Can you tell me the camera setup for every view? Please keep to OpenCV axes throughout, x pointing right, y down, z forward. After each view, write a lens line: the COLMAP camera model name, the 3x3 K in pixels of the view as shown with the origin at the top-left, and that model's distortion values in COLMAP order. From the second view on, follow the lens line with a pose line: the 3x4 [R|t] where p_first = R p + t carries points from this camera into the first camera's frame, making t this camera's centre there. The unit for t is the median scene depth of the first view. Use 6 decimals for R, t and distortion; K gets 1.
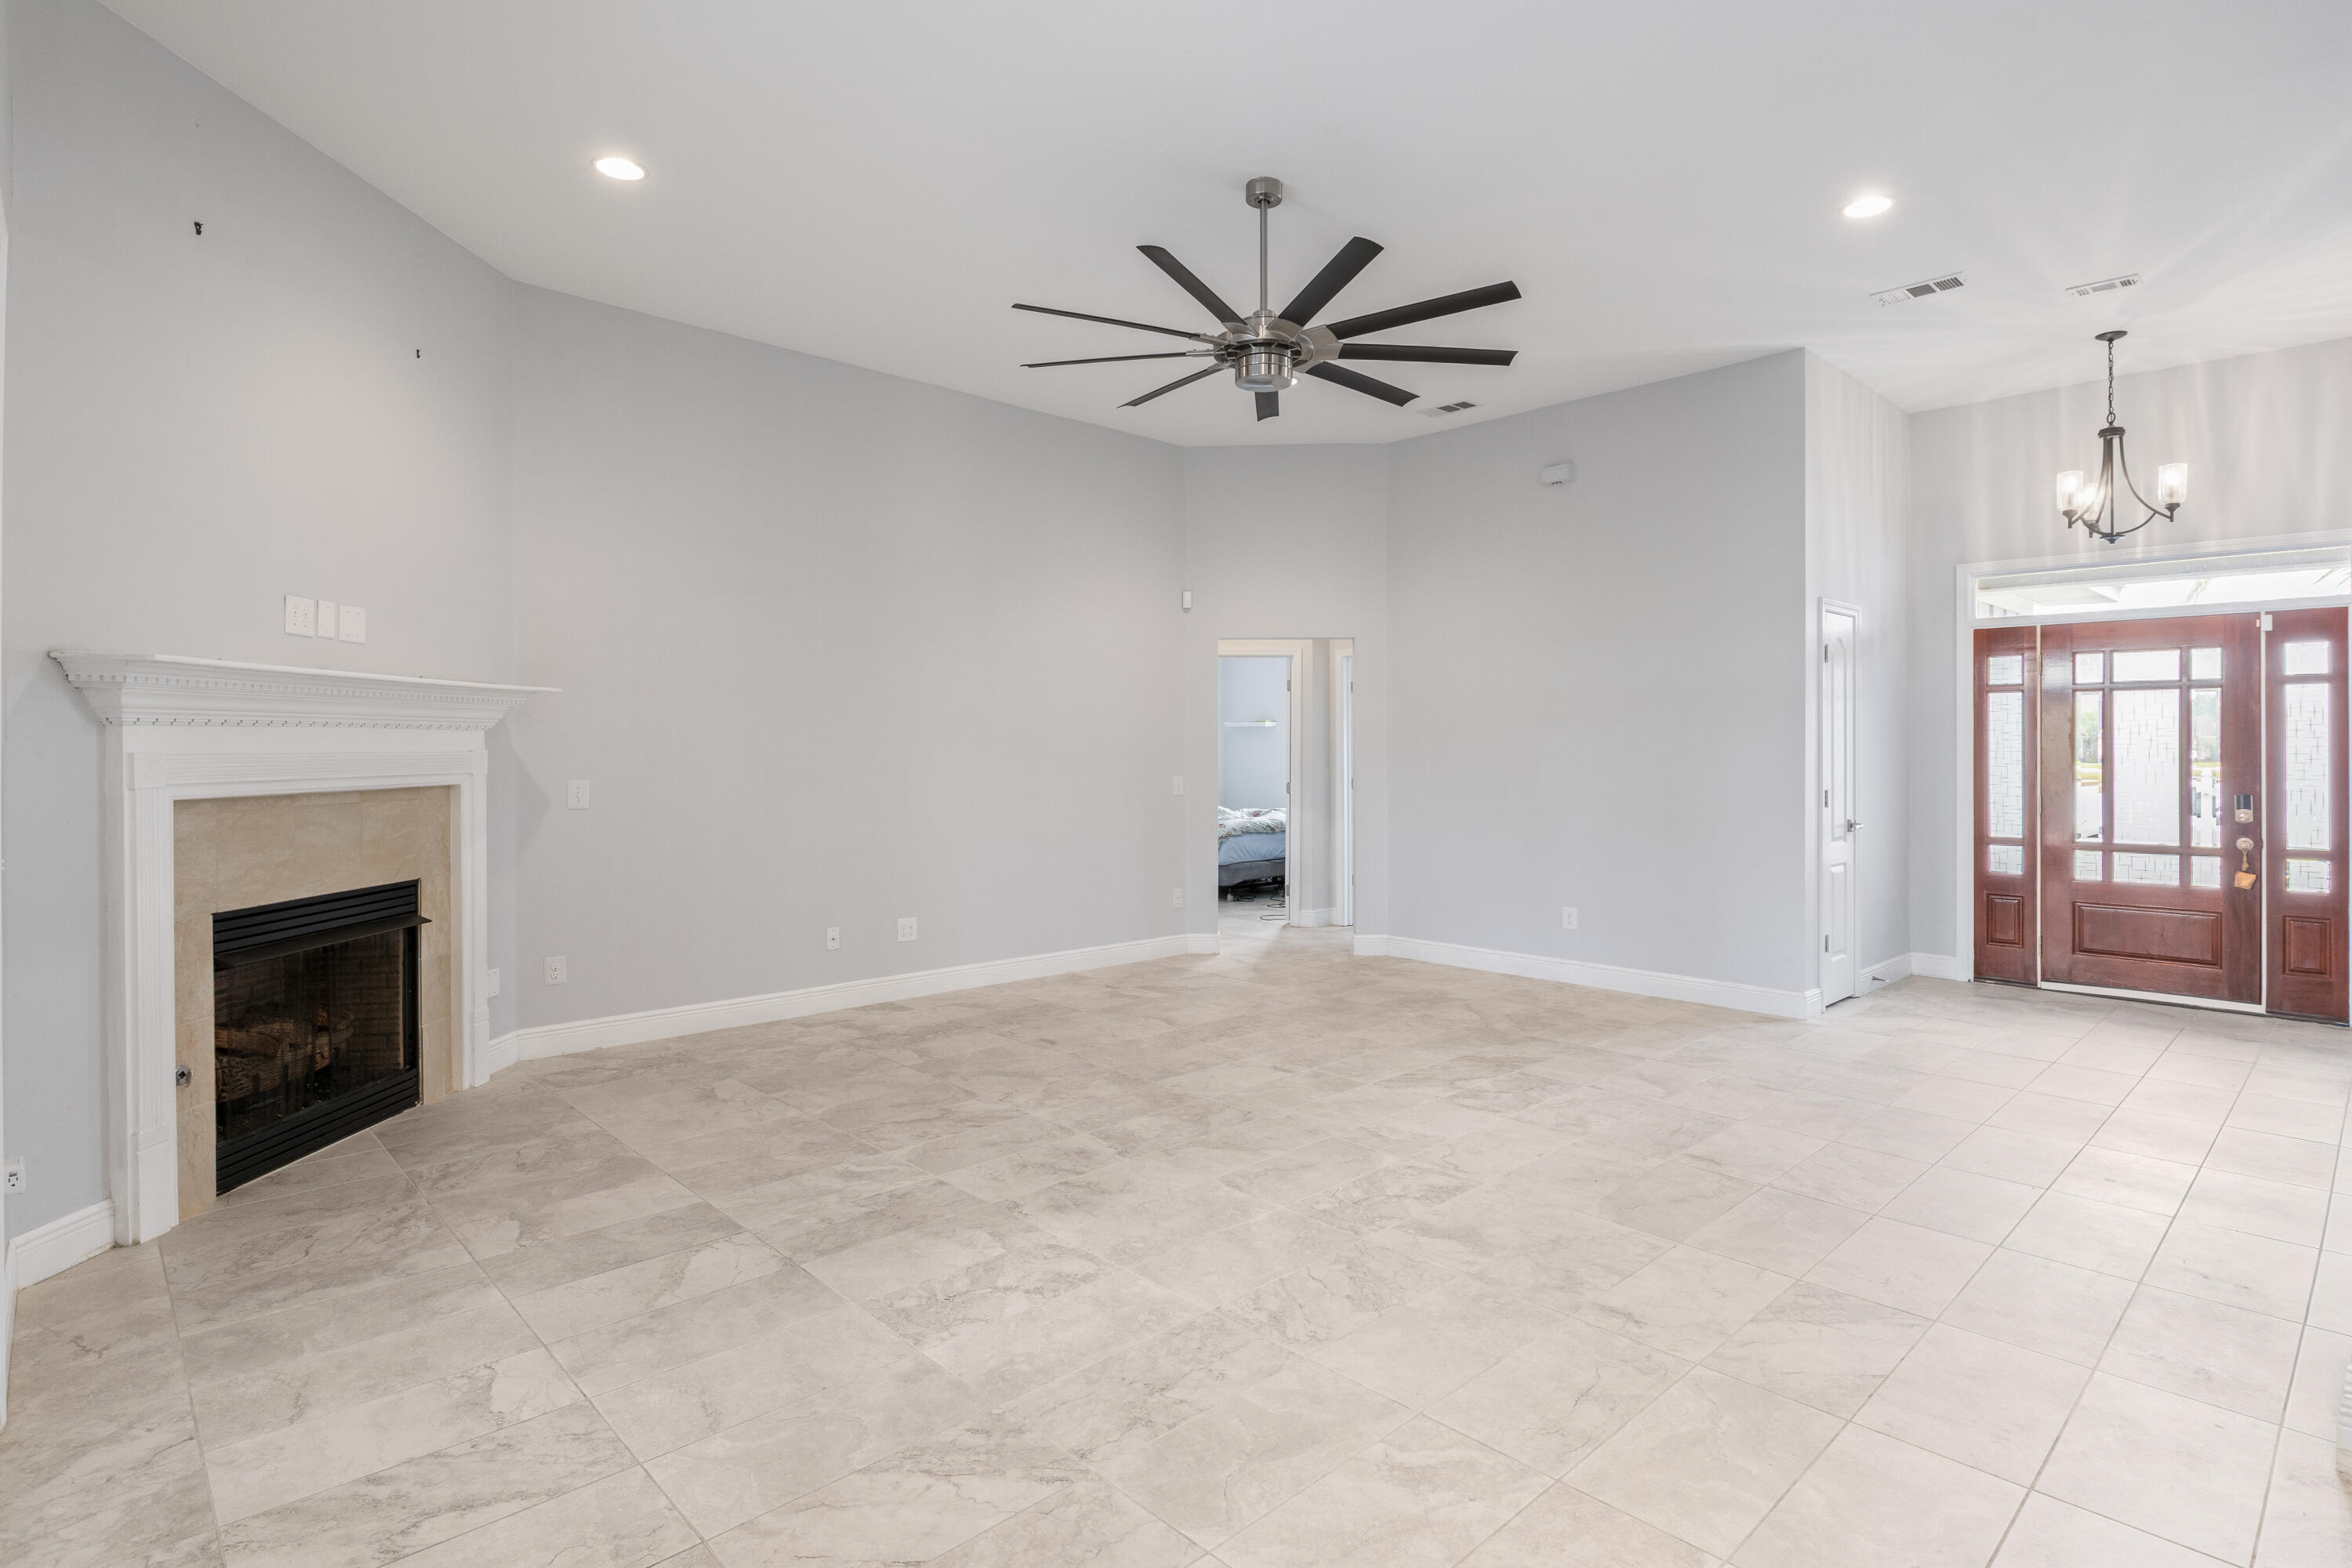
lens RADIAL K [[1186.4, 0, 1180.2], [0, 1186.4, 767.1], [0, 0, 1]] dist [-0.001166, 0.000490]
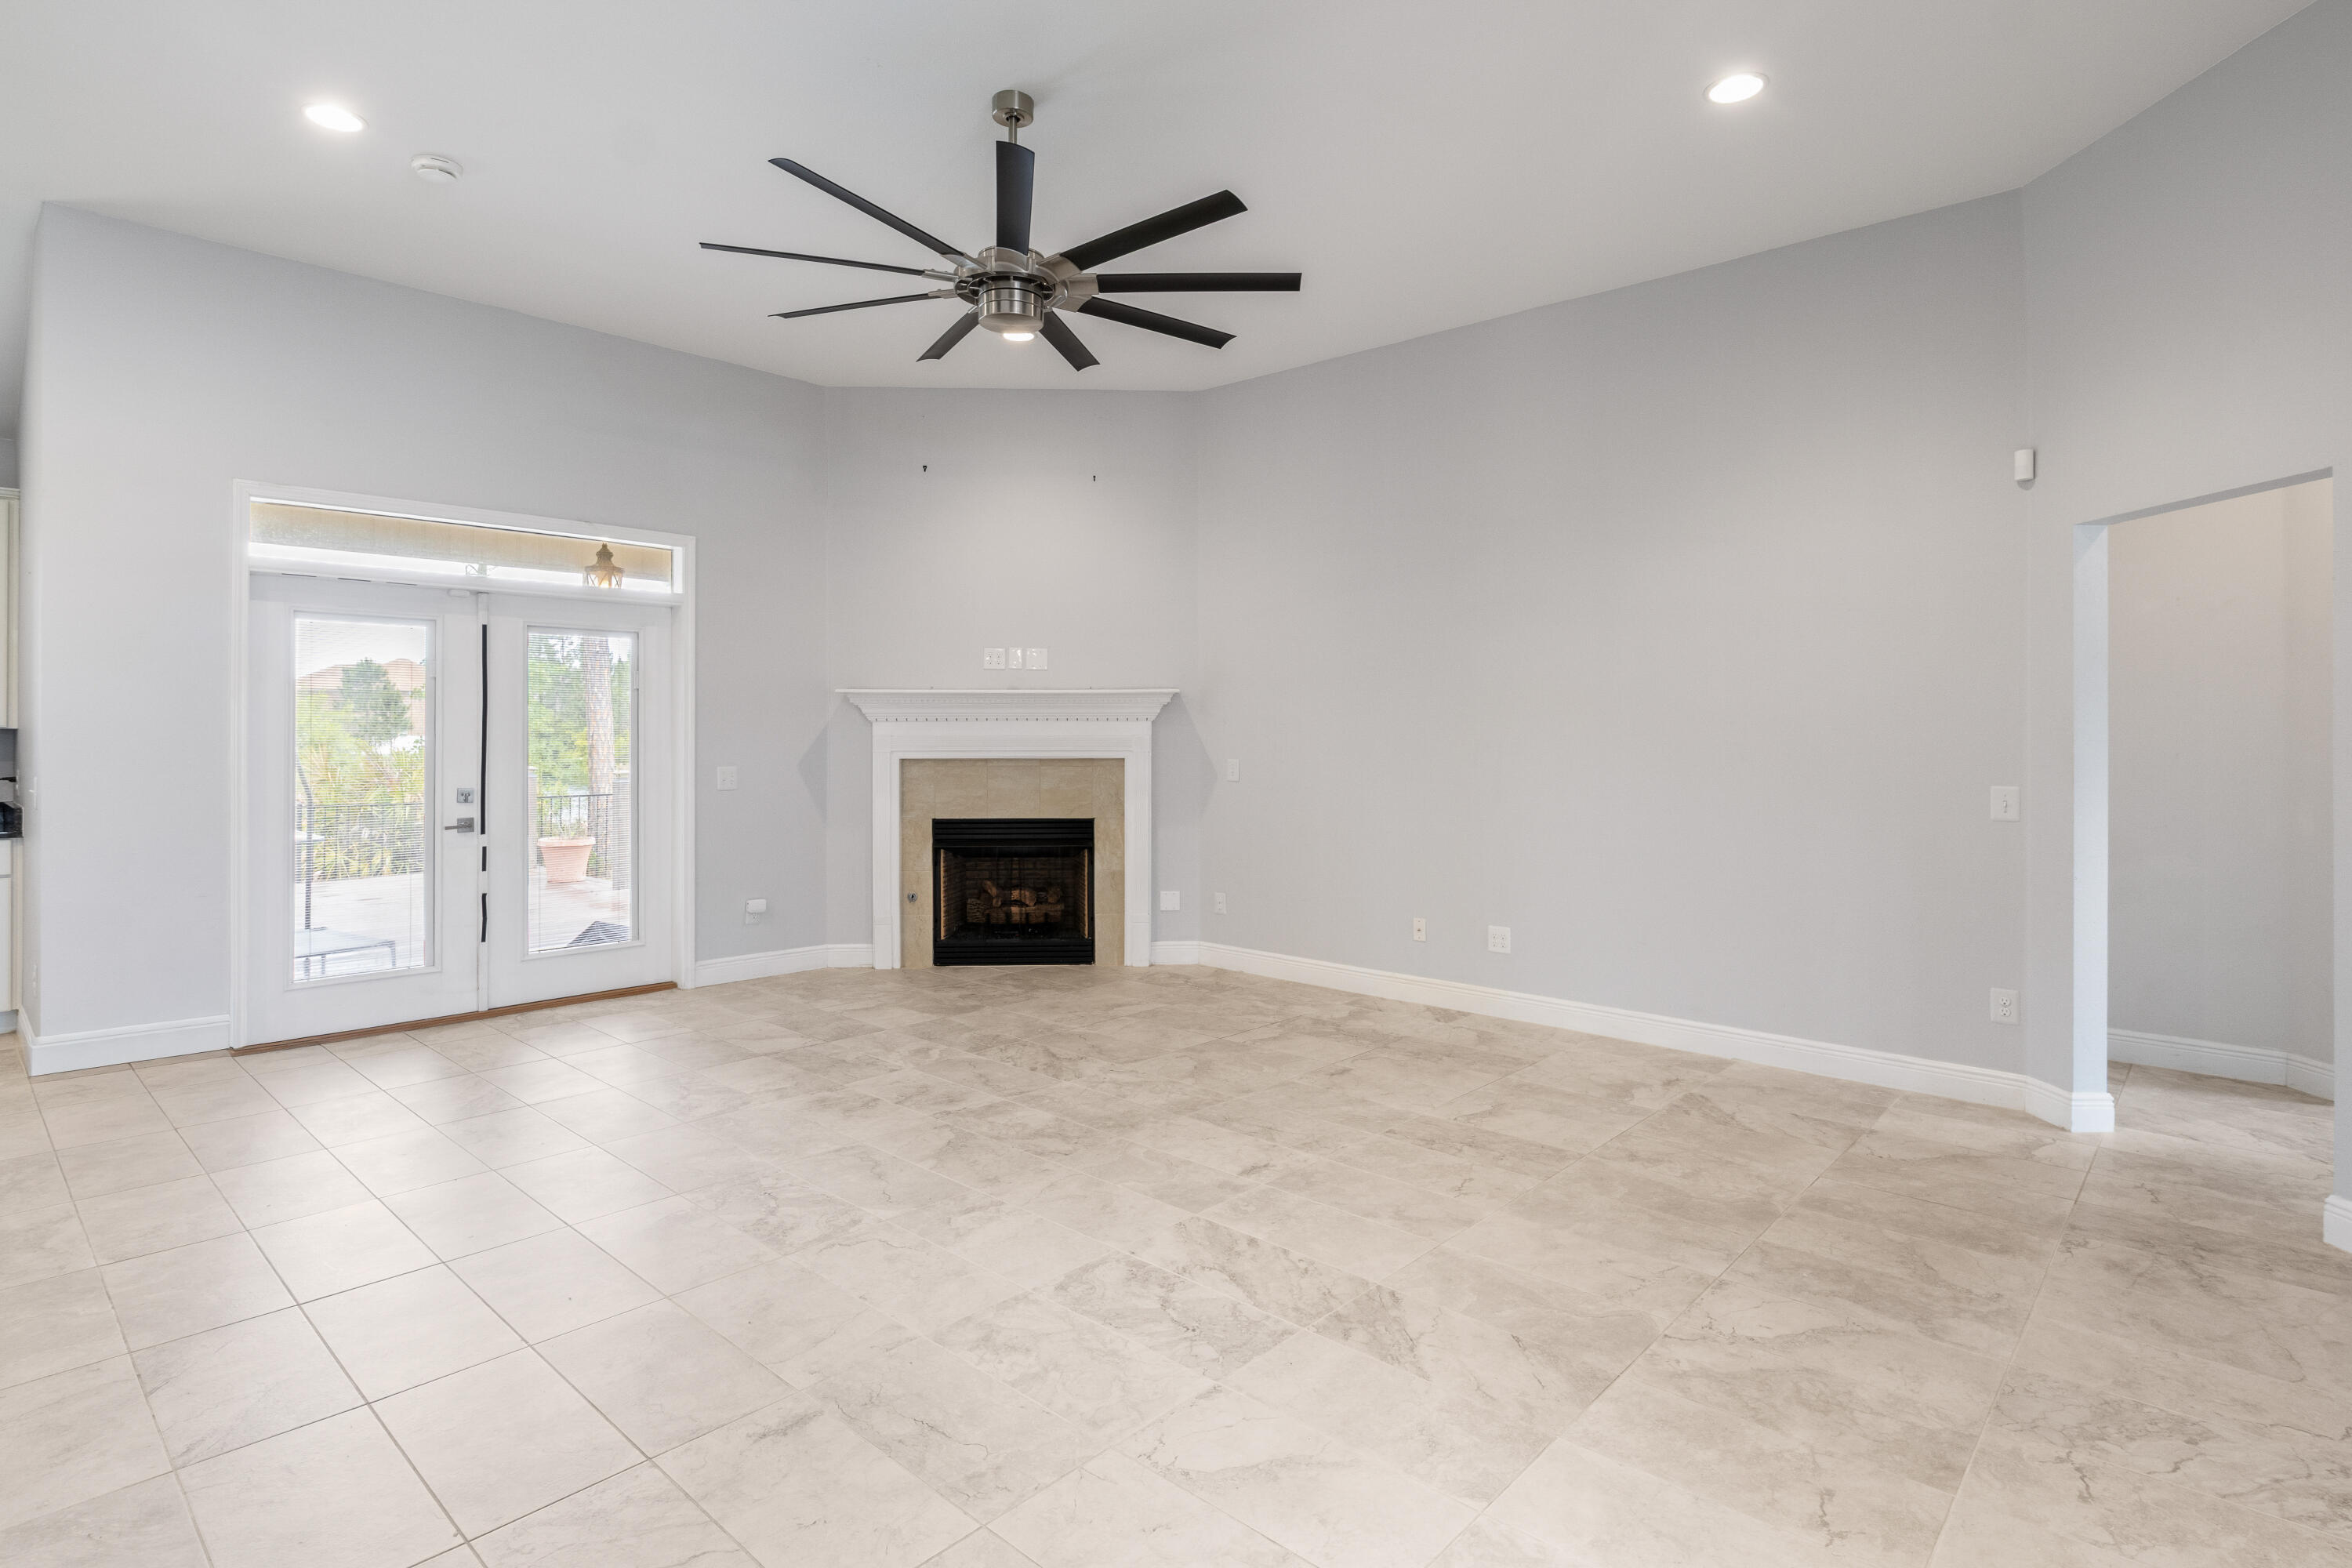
lens RADIAL K [[1186.4, 0, 1180.0], [0, 1186.4, 776.3], [0, 0, 1]] dist [-0.001166, 0.000490]
pose [[0.067541, 0.034496, -0.997120, 0.949151], [-0.017811, 0.999285, 0.033365, -0.014562], [0.997558, 0.015507, 0.068107, 1.057117]]
